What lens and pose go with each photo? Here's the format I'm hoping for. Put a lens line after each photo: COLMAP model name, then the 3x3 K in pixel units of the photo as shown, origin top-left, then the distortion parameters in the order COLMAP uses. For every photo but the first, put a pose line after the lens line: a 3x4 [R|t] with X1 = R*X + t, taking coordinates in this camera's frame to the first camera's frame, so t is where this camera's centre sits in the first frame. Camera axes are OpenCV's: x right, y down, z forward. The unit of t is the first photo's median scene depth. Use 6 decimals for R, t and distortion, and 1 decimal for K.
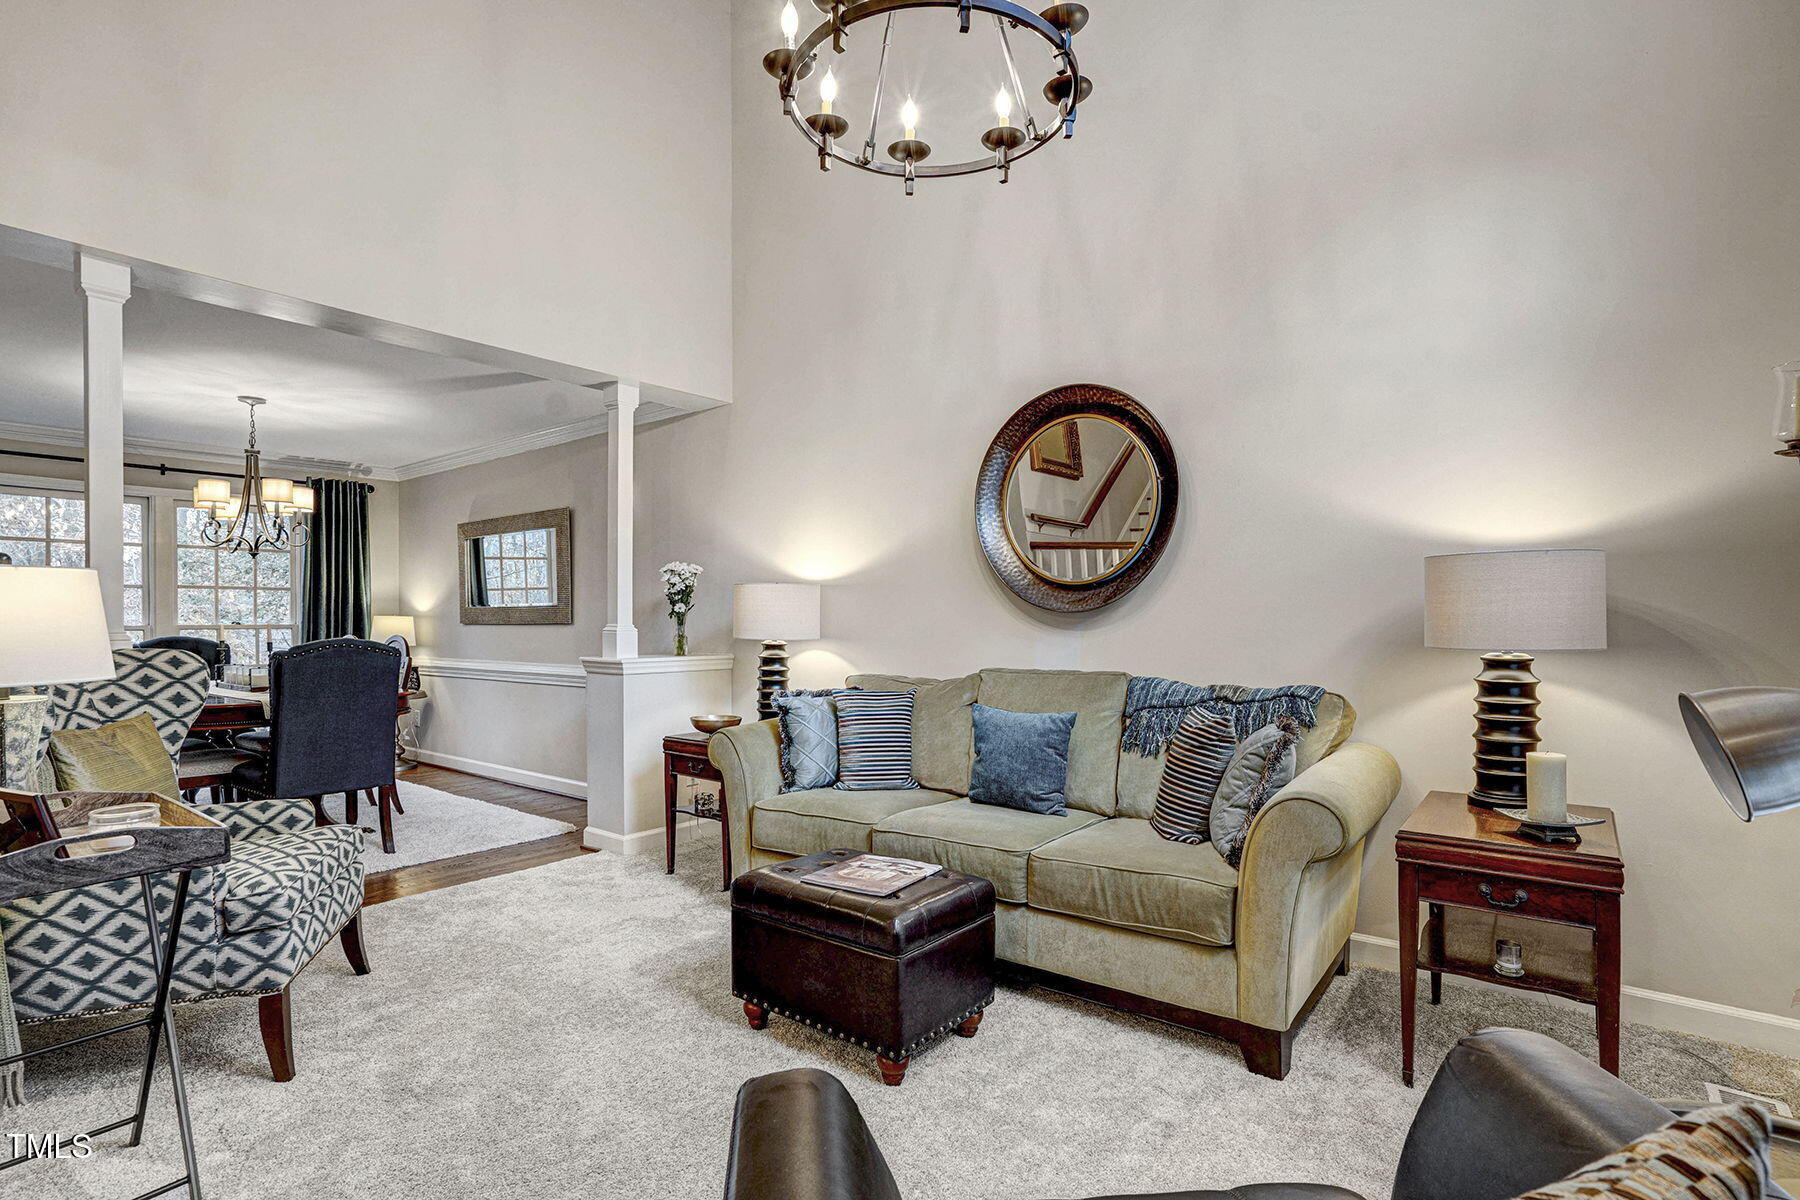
lens RADIAL K [[834.7, 0, 908.3], [0, 834.7, 597.9], [0, 0, 1]] dist [-0.023070, 0.000536]
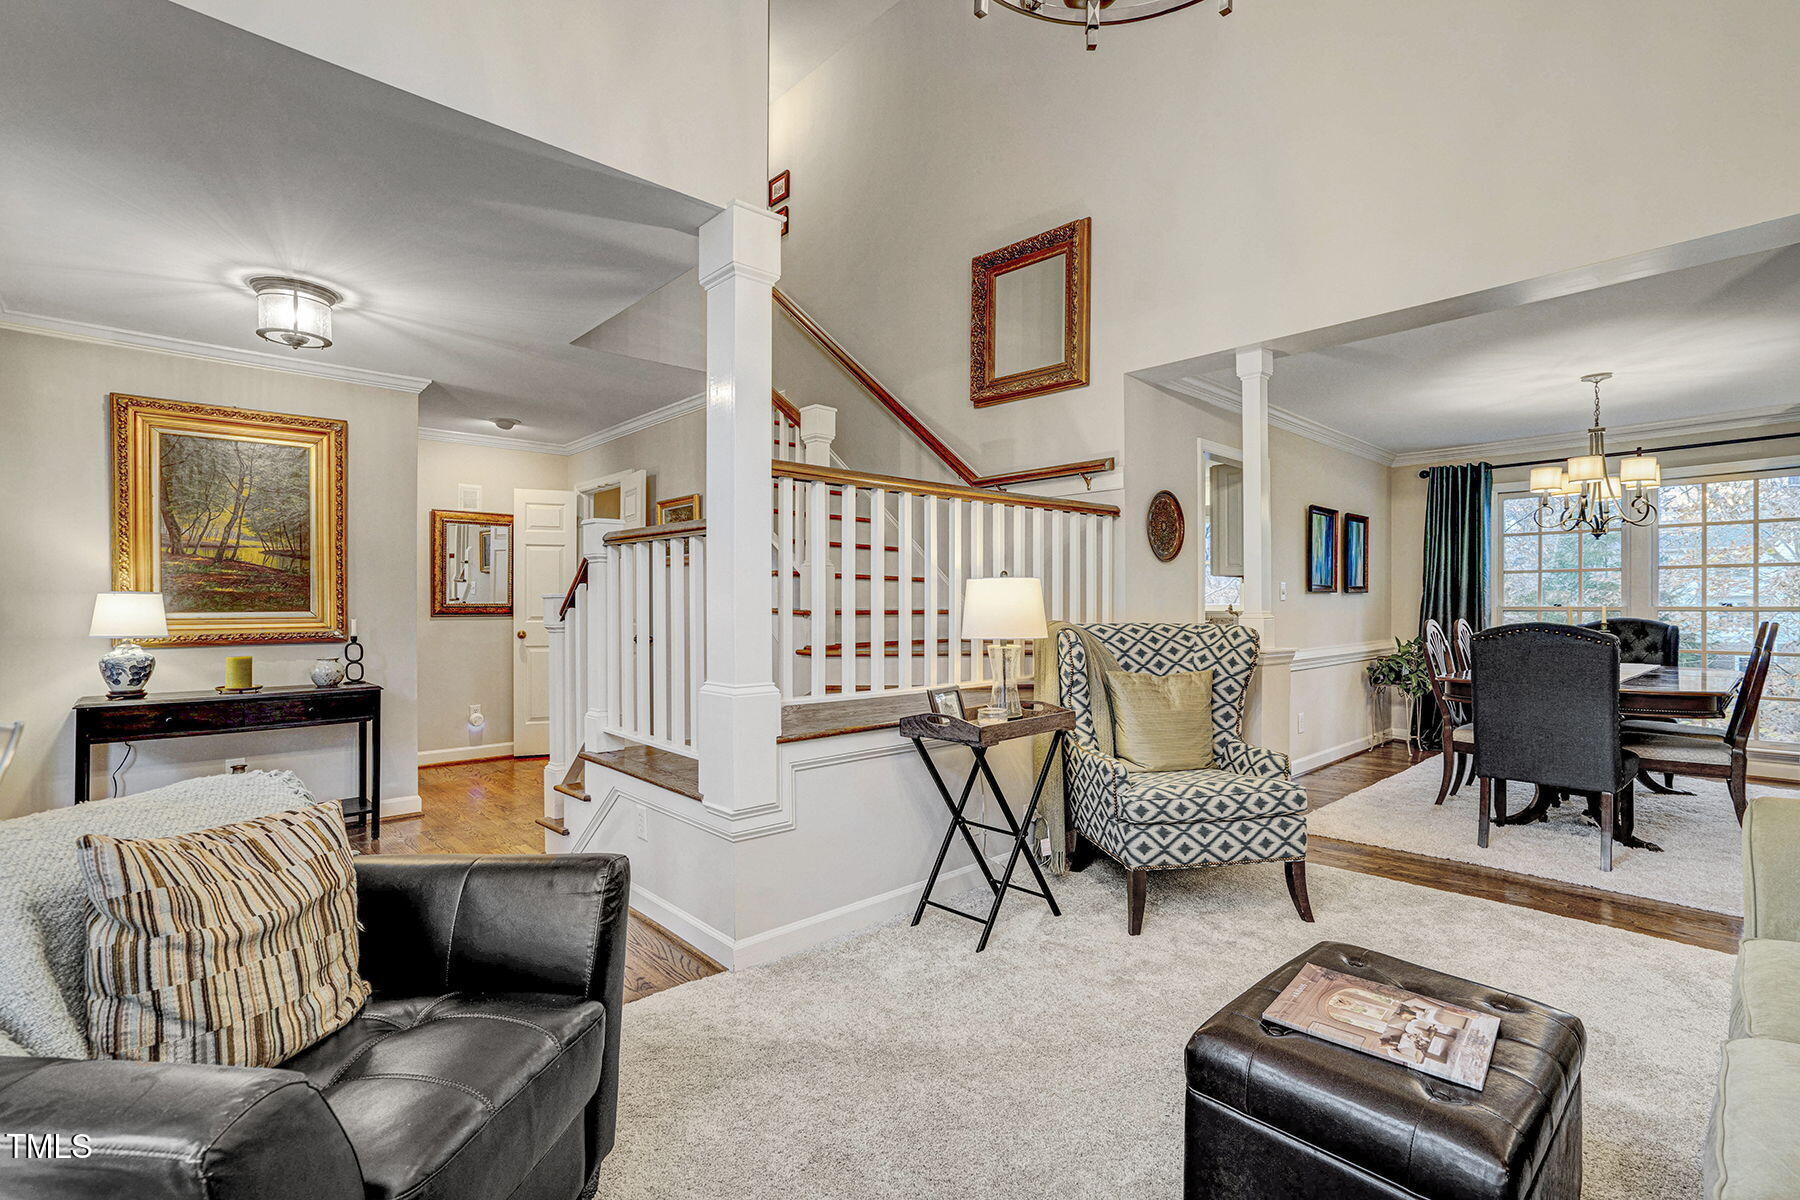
lens RADIAL K [[834.7, 0, 908.3], [0, 834.7, 597.9], [0, 0, 1]] dist [-0.023070, 0.000536]
pose [[-0.152980, -0.002256, -0.988227, 0.608707], [0.024042, 0.999693, -0.006004, 0.013131], [0.987937, -0.024677, -0.152879, 0.740679]]
